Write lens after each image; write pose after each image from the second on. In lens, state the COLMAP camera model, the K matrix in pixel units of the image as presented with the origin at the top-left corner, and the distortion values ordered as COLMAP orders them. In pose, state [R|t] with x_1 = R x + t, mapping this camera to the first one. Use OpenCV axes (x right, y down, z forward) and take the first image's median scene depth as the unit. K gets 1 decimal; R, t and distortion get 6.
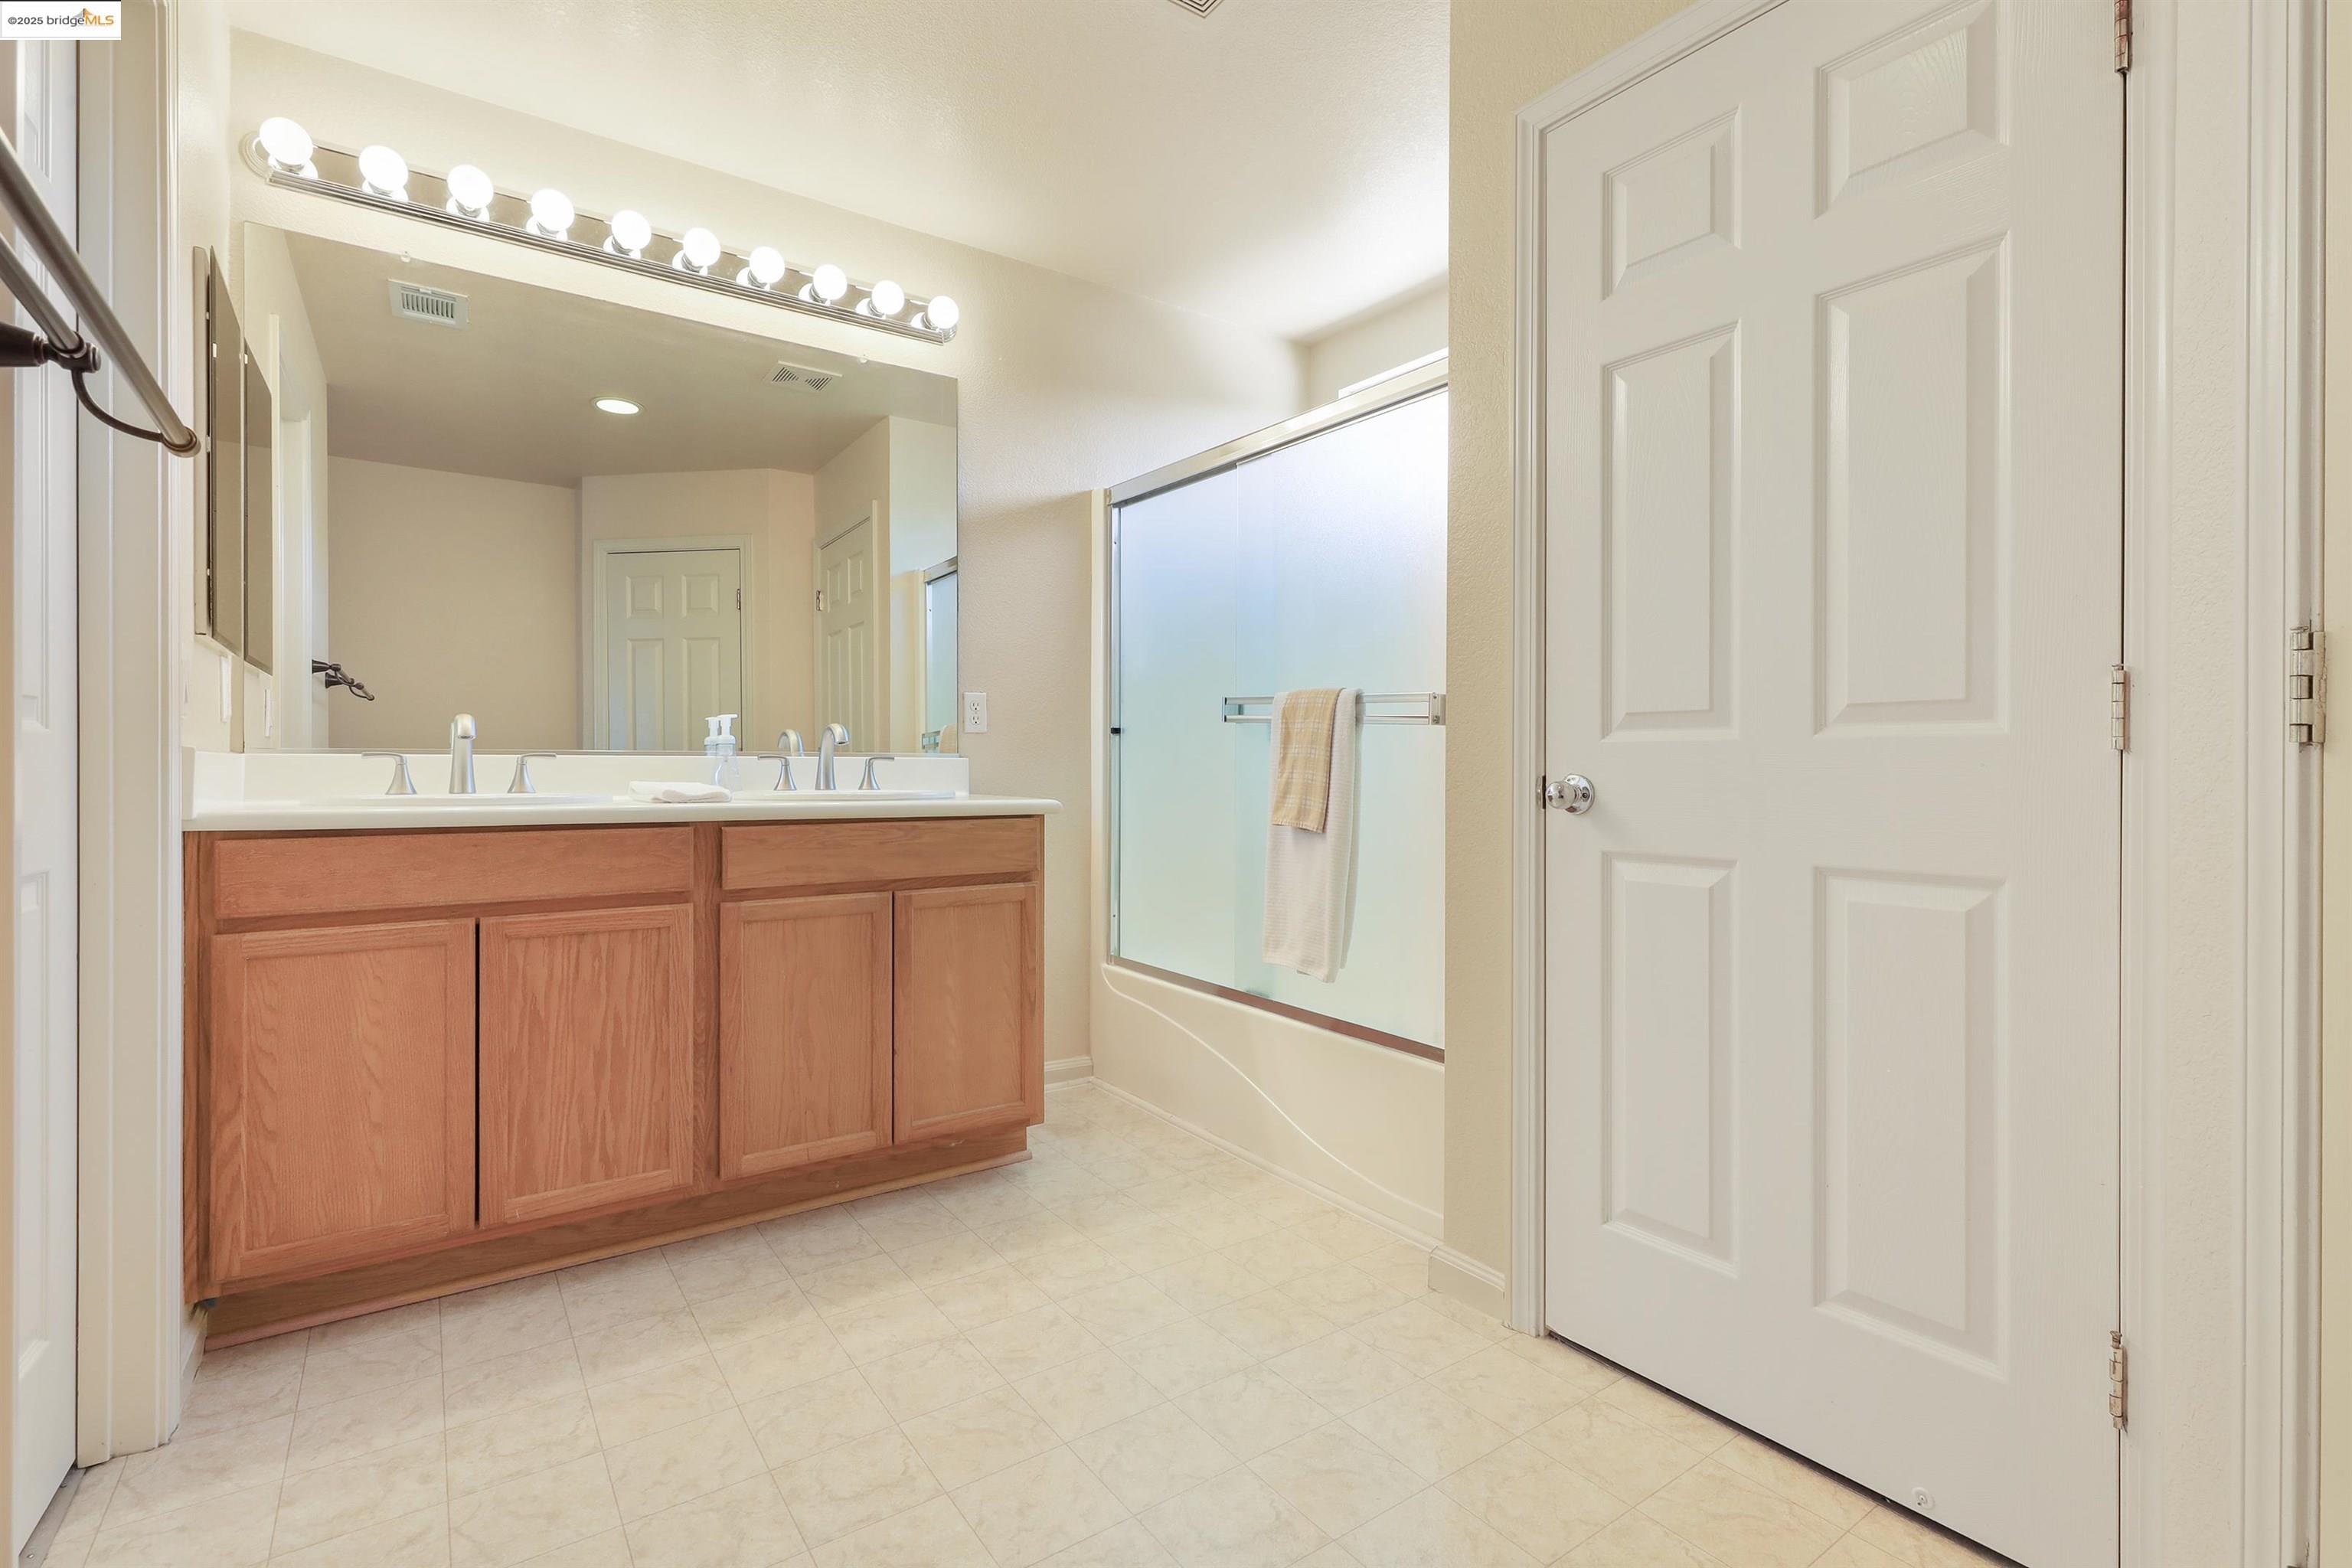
lens RADIAL K [[1115.1, 0, 1180.7], [0, 1115.1, 764.4], [0, 0, 1]] dist [0.021319, -0.000852]
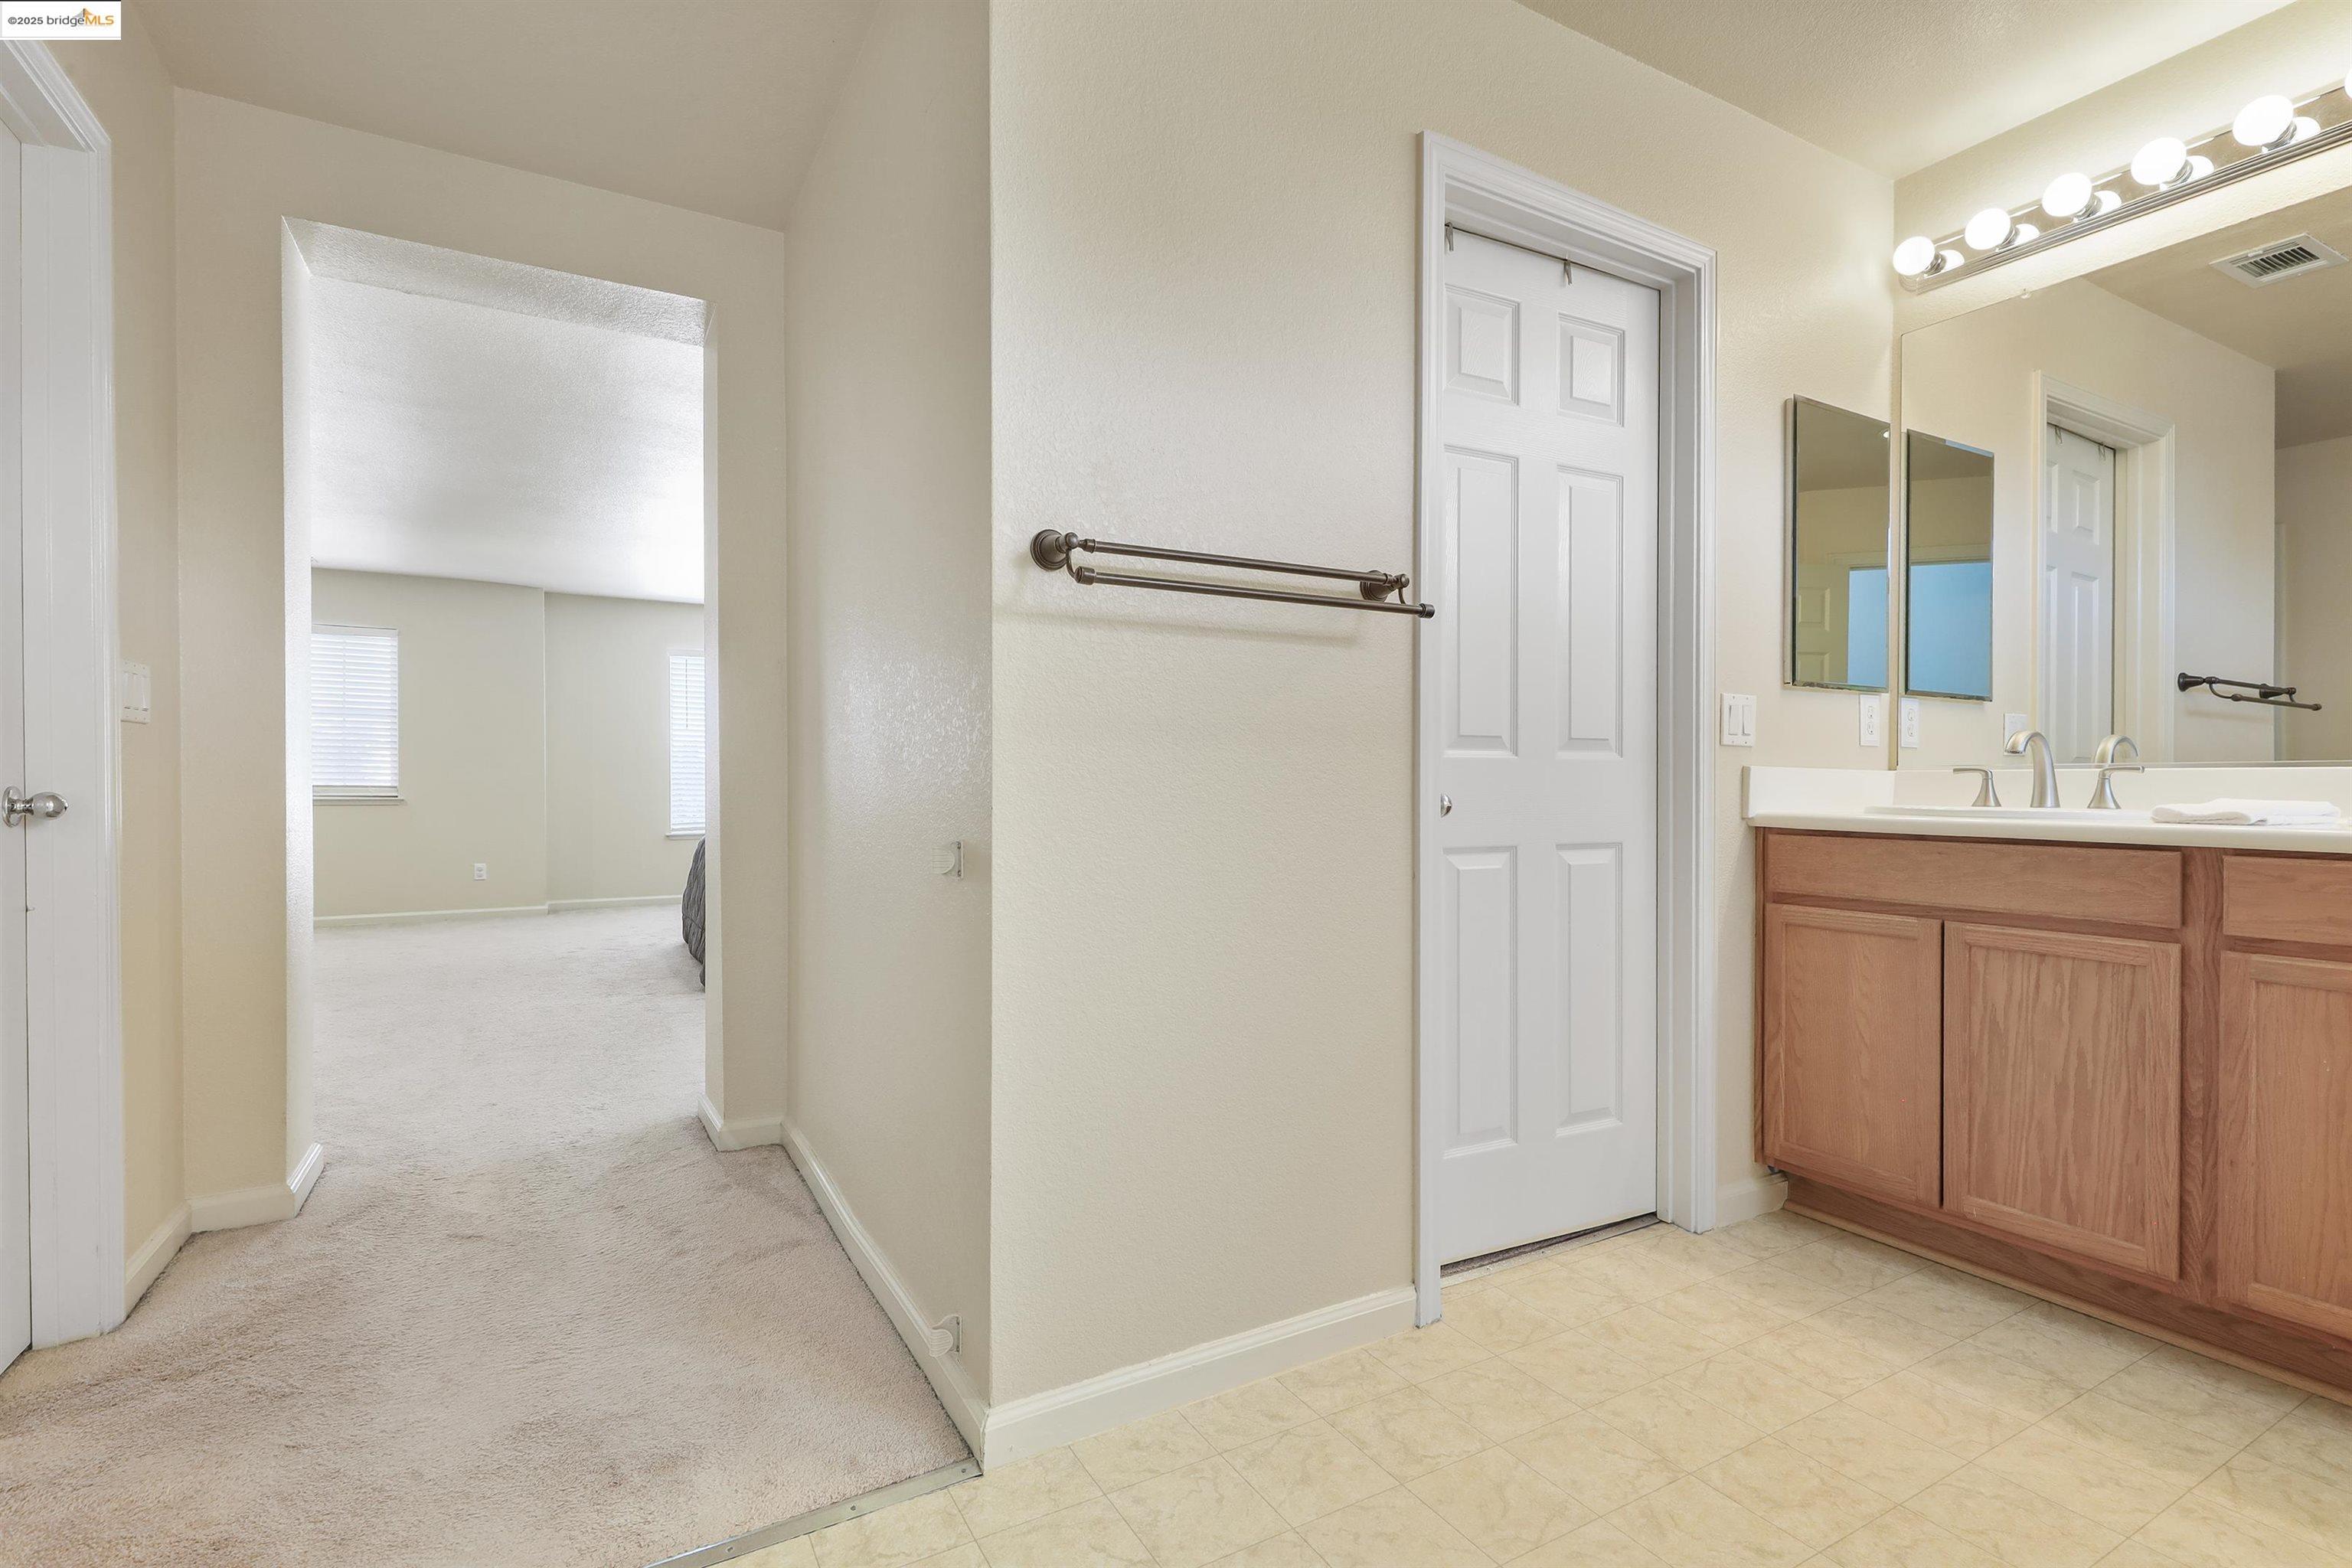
lens RADIAL K [[1115.1, 0, 1178.7], [0, 1115.1, 794.3], [0, 0, 1]] dist [0.021319, -0.000852]
pose [[-0.091907, 0.011088, -0.995706, 0.491619], [-0.000022, 0.999938, 0.011138, 0.003238], [0.995768, 0.001045, -0.091901, 0.355356]]
